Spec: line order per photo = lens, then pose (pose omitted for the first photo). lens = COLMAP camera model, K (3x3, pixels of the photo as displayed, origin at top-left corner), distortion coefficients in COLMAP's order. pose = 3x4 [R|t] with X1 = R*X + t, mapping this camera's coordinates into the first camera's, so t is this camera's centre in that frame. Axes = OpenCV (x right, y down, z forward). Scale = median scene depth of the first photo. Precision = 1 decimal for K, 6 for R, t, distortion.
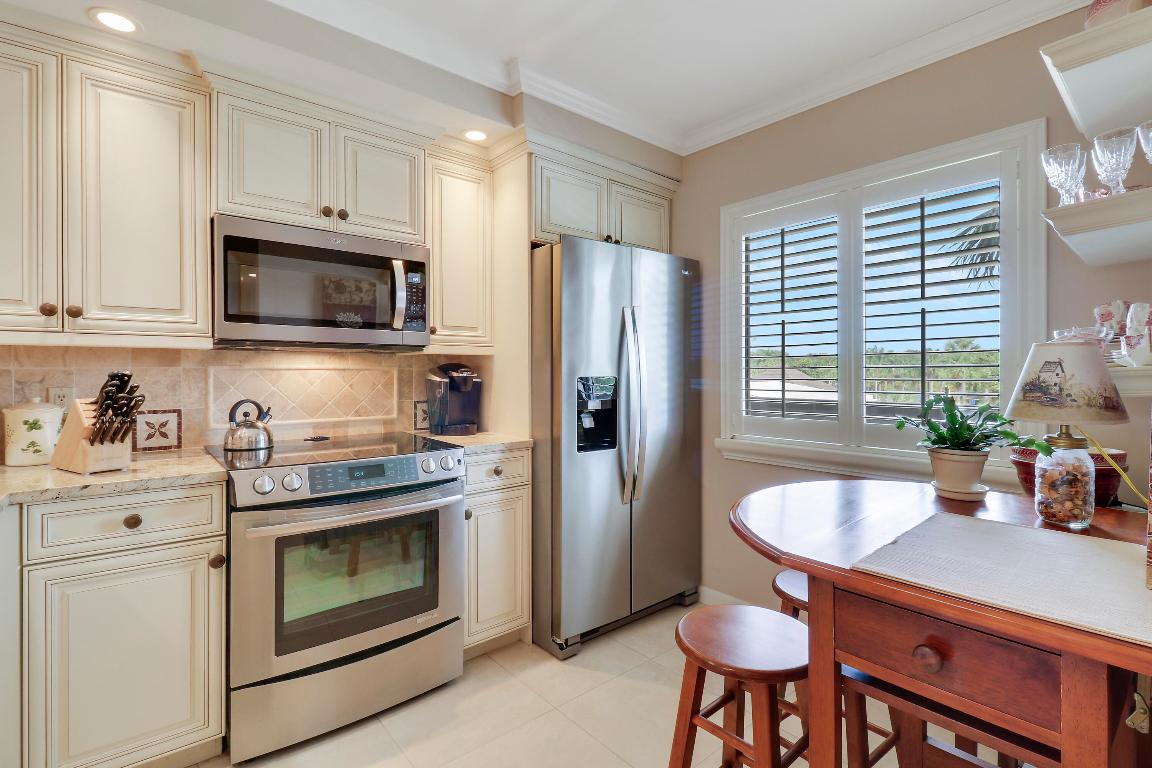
lens RADIAL K [[538.6, 0, 591.1], [0, 538.6, 379.7], [0, 0, 1]] dist [-0.000414, -0.008437]
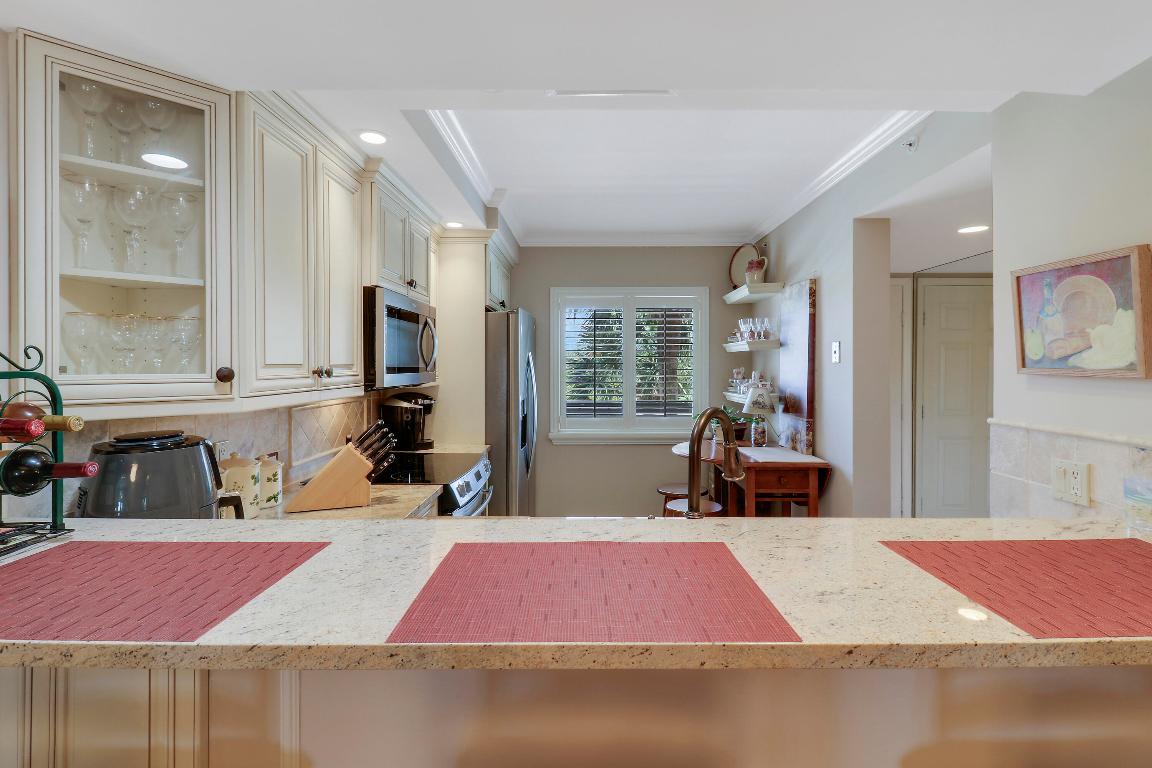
lens RADIAL K [[536.9, 0, 577.1], [0, 536.9, 371.2], [0, 0, 1]] dist [0.000014, -0.013311]
pose [[0.666768, -0.005135, 0.745247, -0.994915], [0.006191, 0.999980, 0.001351, -0.086193], [-0.745239, 0.003714, 0.666787, -0.115812]]
